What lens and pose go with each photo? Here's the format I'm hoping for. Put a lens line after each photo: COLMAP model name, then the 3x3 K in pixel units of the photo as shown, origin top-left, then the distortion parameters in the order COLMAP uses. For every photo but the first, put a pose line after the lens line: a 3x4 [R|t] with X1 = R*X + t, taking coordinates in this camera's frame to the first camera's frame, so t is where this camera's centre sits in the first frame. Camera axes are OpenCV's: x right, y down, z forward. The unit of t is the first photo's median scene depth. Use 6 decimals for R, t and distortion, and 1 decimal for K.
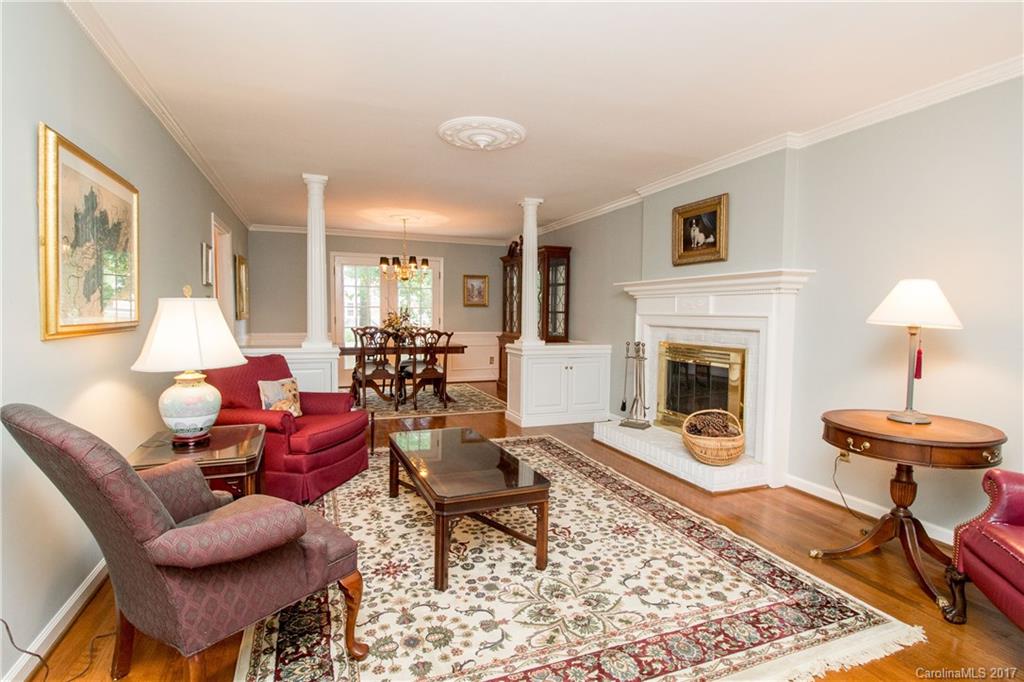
lens RADIAL K [[482.9, 0, 507.9], [0, 482.9, 330.3], [0, 0, 1]] dist [0.003322, -0.014856]
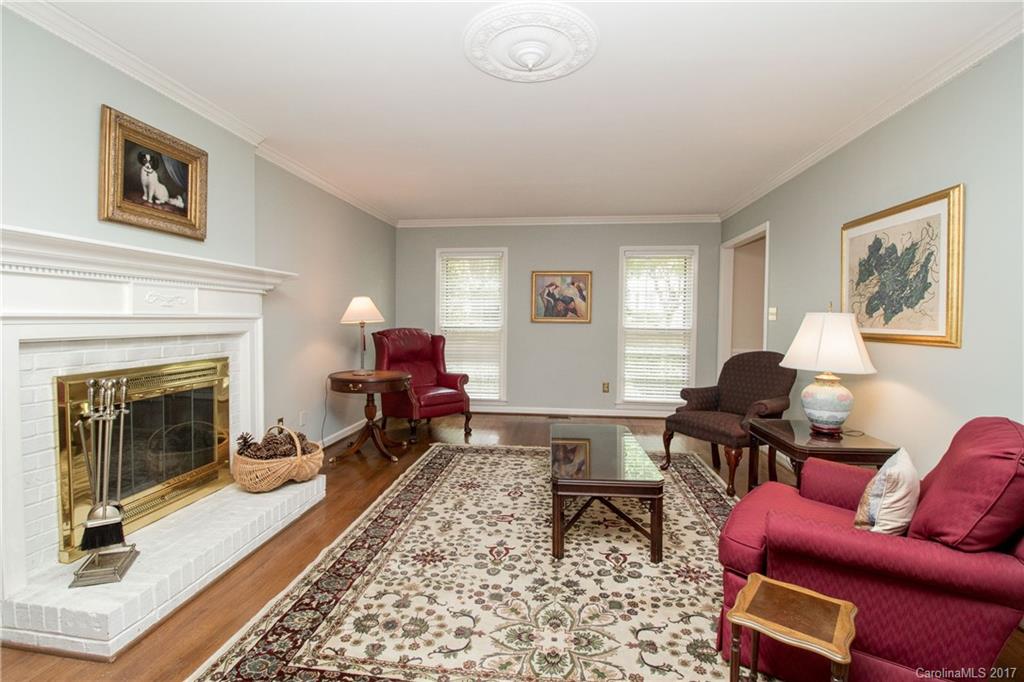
lens RADIAL K [[482.9, 0, 507.9], [0, 482.9, 330.3], [0, 0, 1]] dist [0.003322, -0.014856]
pose [[-0.878832, -0.032462, 0.476026, -0.303108], [-0.001288, 0.997841, 0.065670, -0.057691], [-0.477129, 0.057099, -0.876976, 1.395730]]
